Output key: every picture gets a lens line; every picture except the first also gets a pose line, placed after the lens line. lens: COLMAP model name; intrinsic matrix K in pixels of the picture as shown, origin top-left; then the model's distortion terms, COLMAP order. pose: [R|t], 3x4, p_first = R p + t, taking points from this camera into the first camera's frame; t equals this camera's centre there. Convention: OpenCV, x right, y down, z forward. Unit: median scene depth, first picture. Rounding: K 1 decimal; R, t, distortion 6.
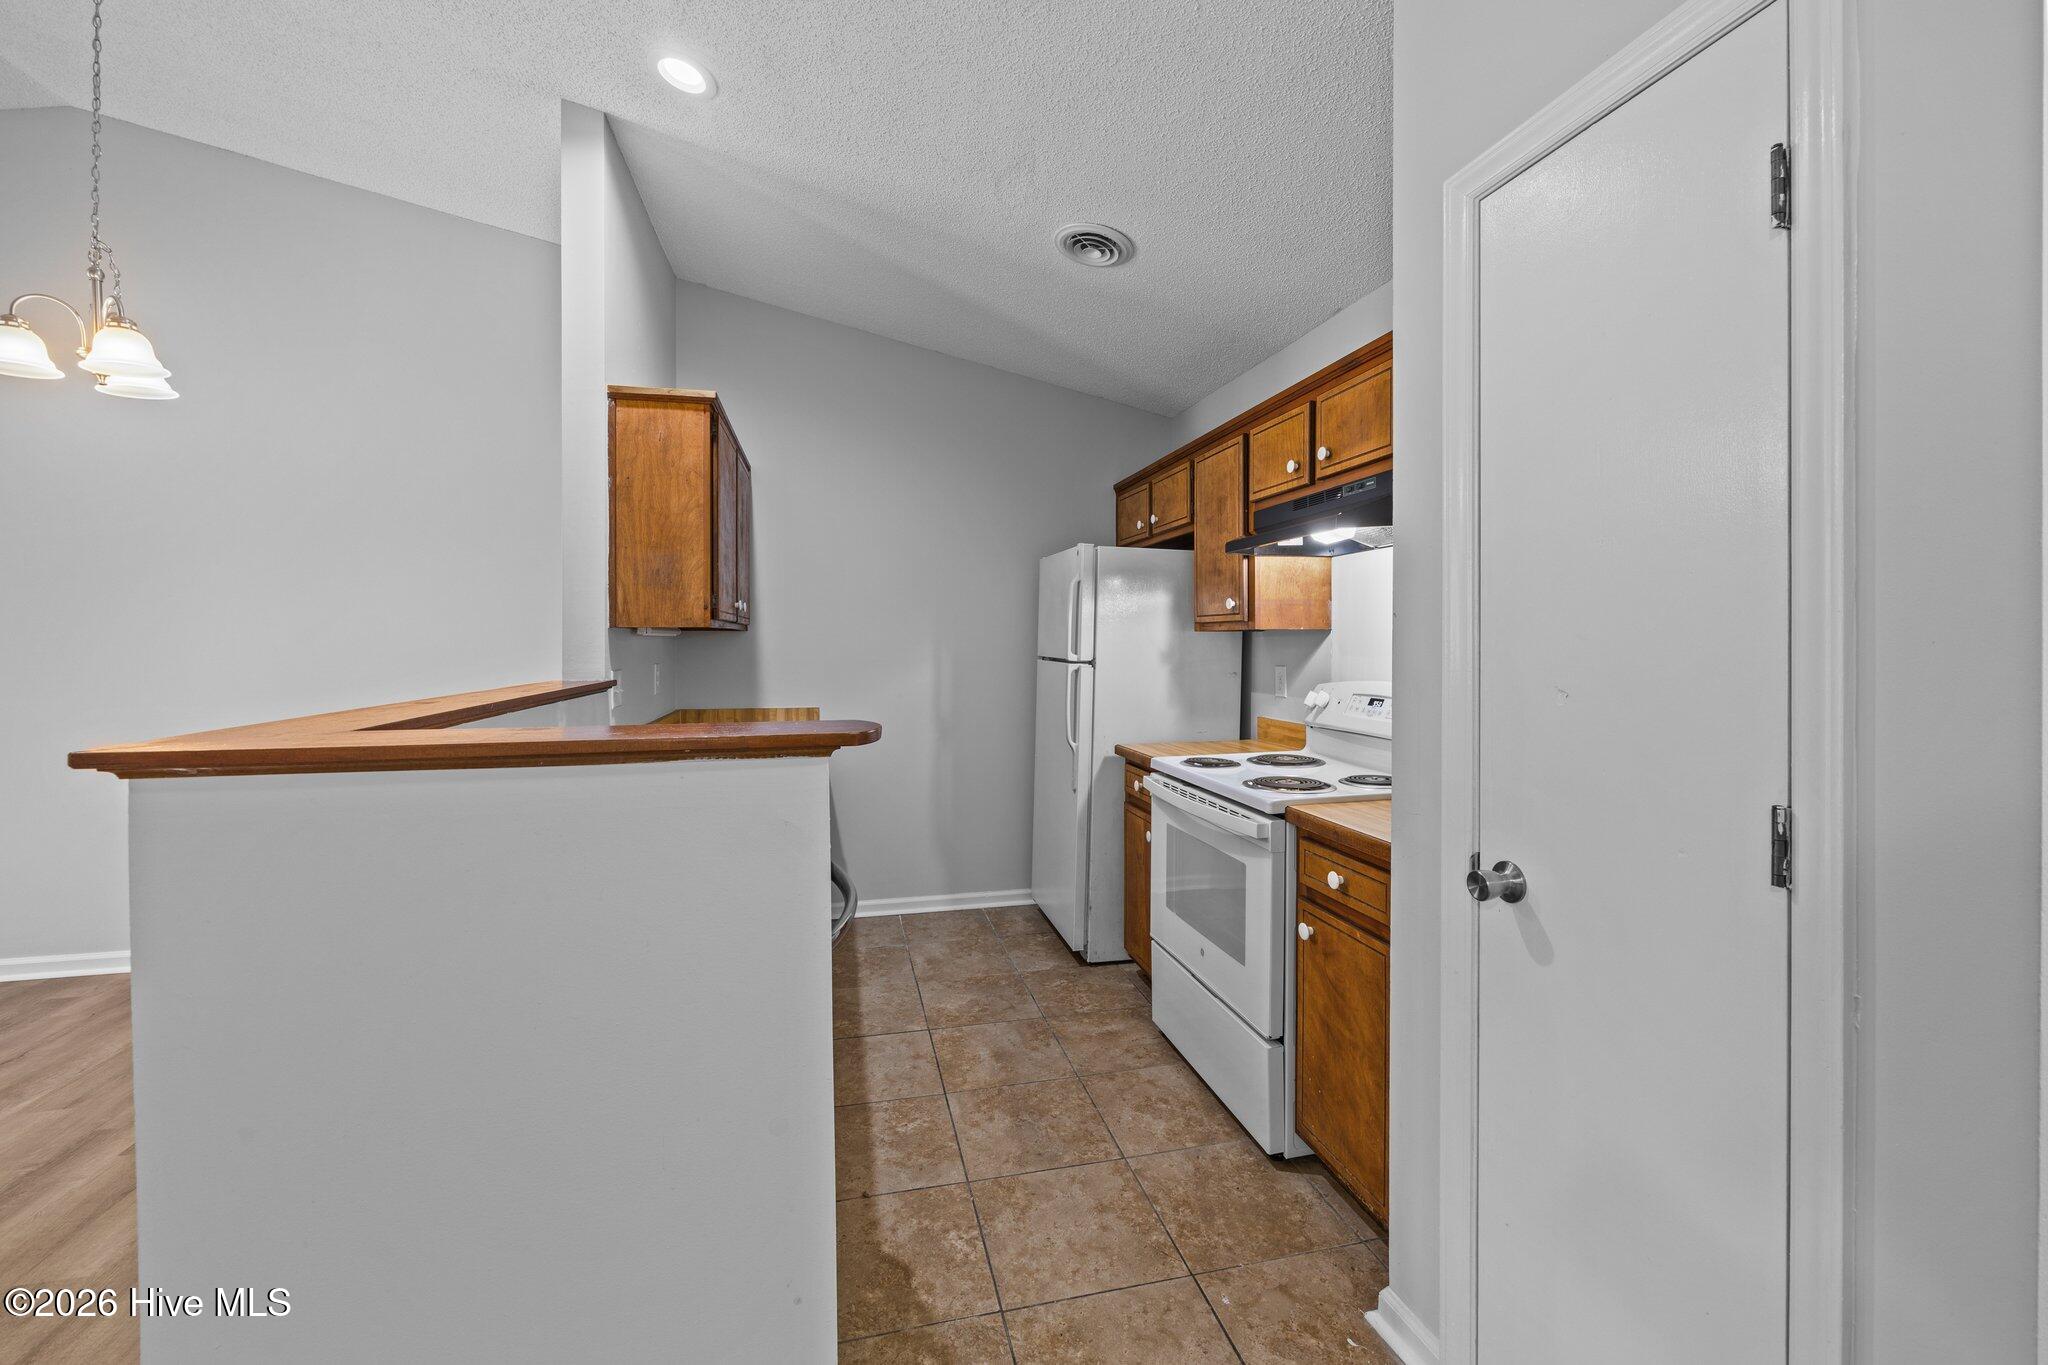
lens RADIAL K [[835.0, 0, 1017.2], [0, 835.0, 647.3], [0, 0, 1]] dist [-0.002144, -0.000254]
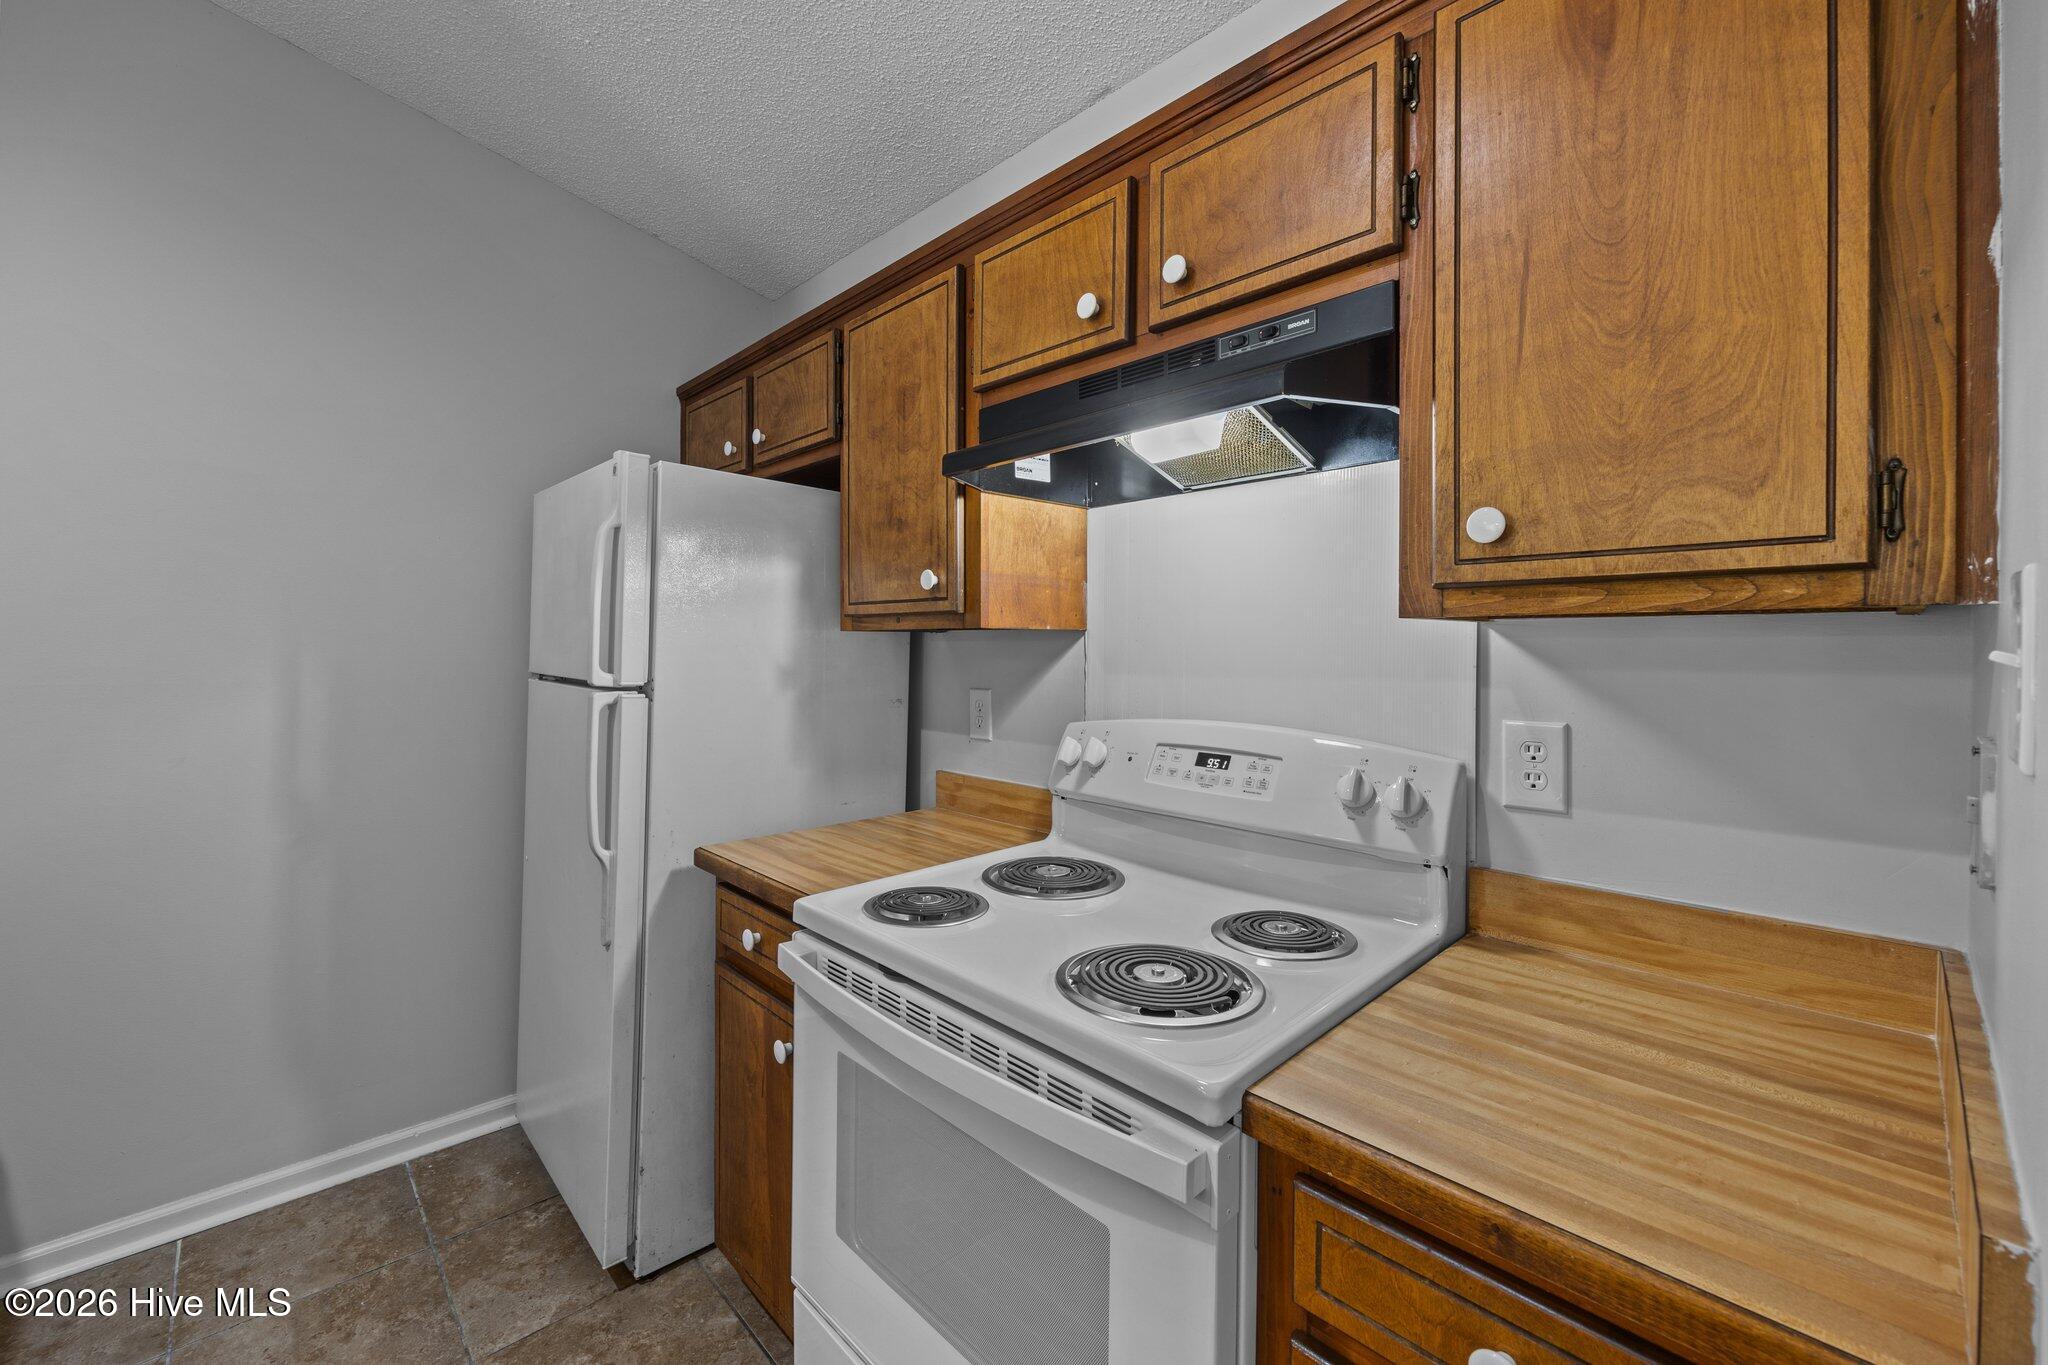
lens RADIAL K [[840.6, 0, 1024.1], [0, 840.6, 656.4], [0, 0, 1]] dist [-0.000631, 0.000045]
pose [[0.859032, 0.000379, 0.511921, 0.028547], [-0.002873, 0.999988, 0.004082, -0.004792], [-0.511914, -0.004978, 0.859023, 0.491200]]
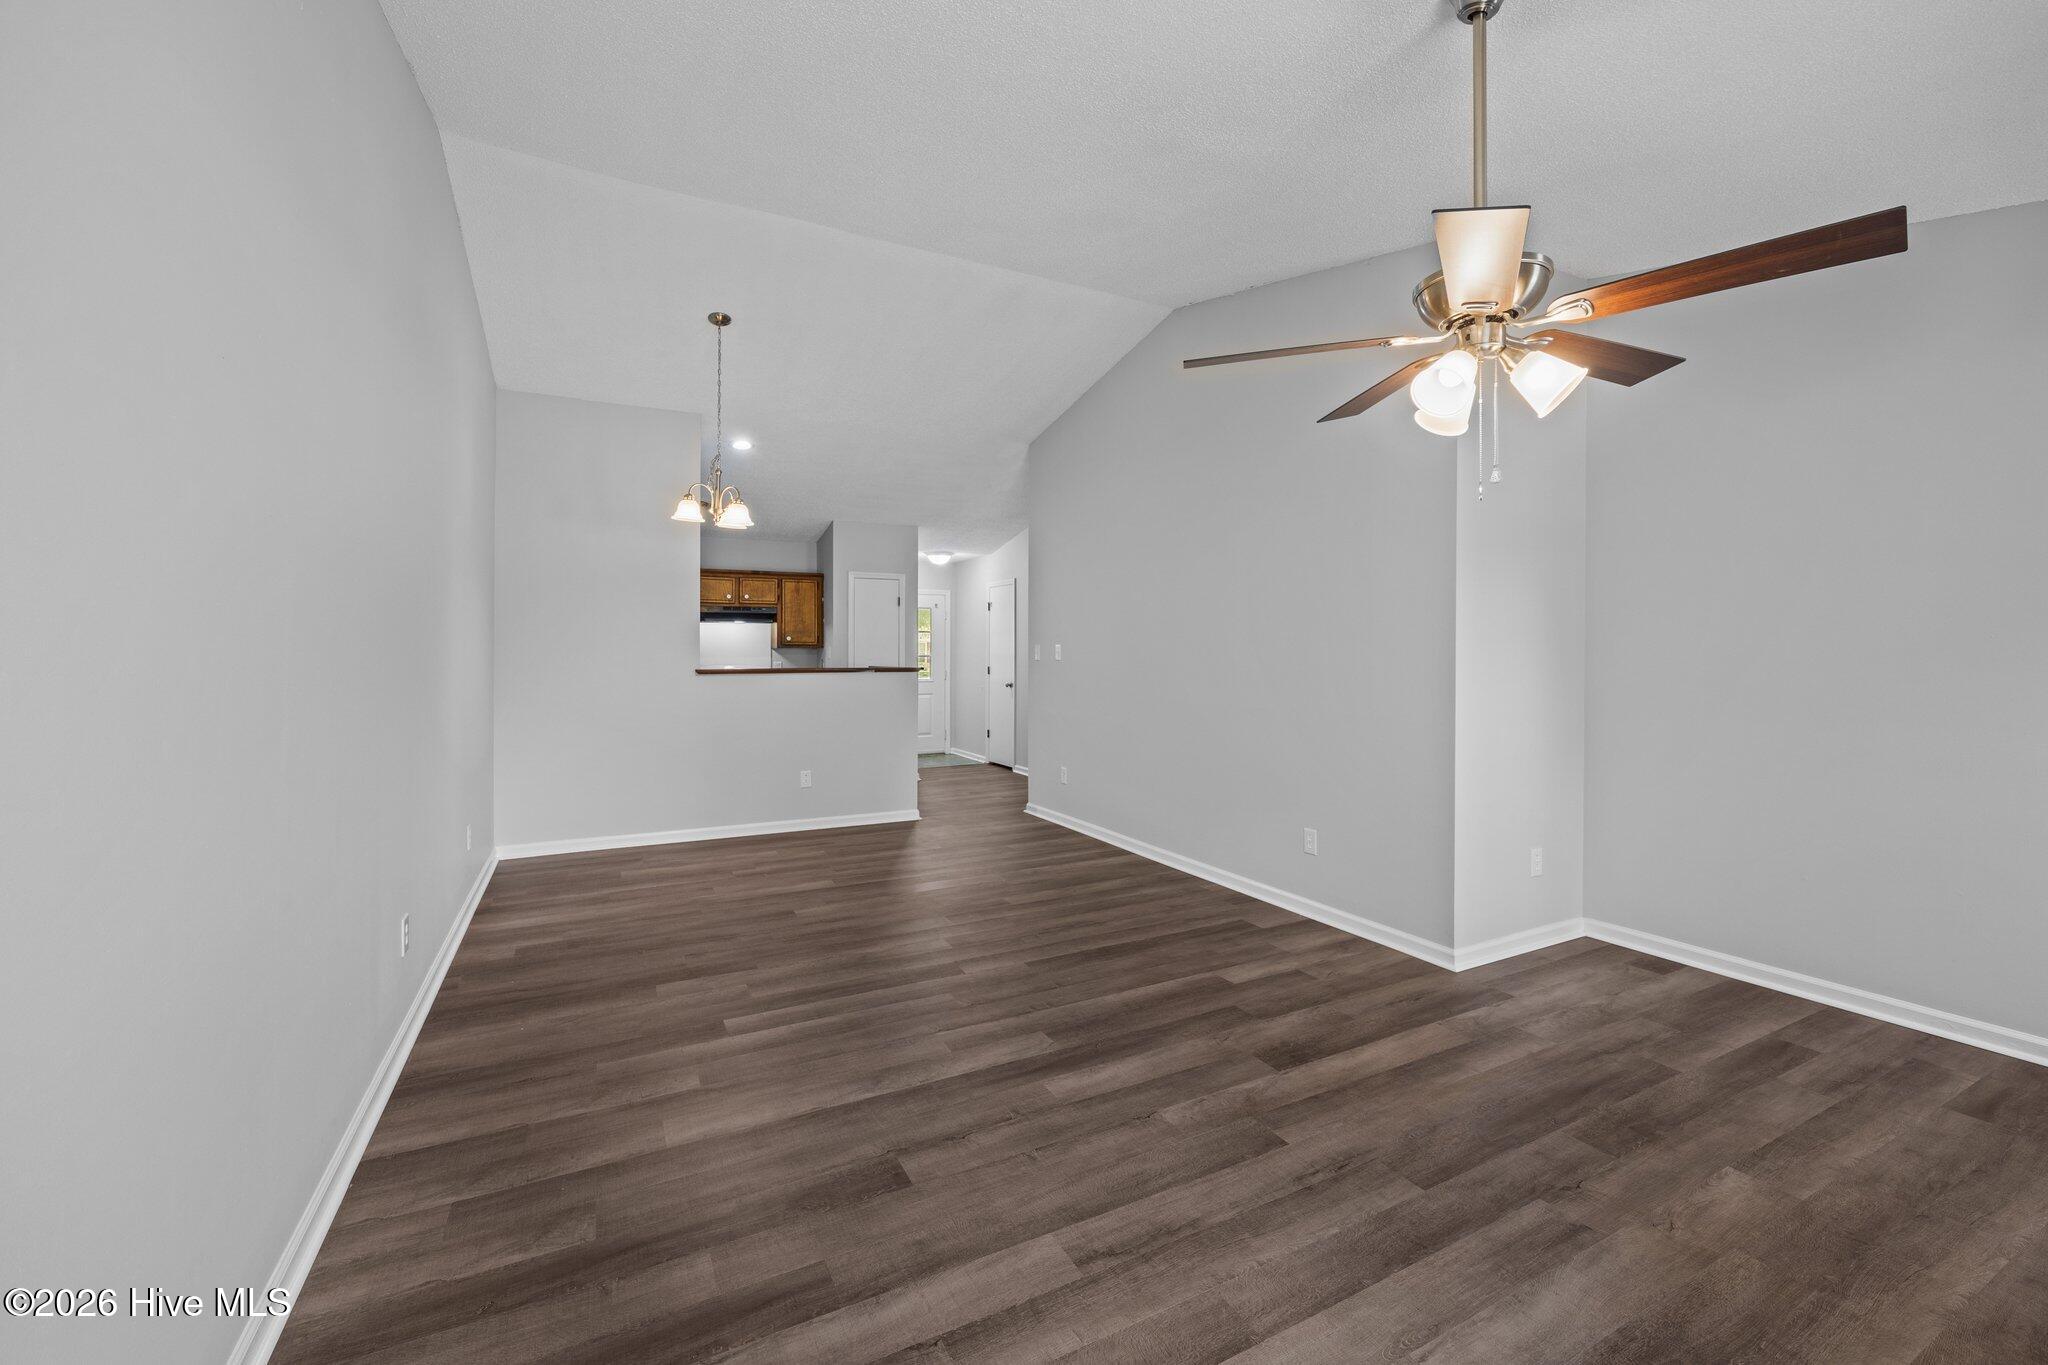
lens RADIAL K [[835.0, 0, 1017.2], [0, 835.0, 647.3], [0, 0, 1]] dist [-0.002144, -0.000254]
pose [[-0.247299, 0.003304, 0.968934, -2.527693], [-0.000340, 0.999994, -0.003497, -0.010805], [-0.968939, -0.001194, -0.247296, 0.612538]]
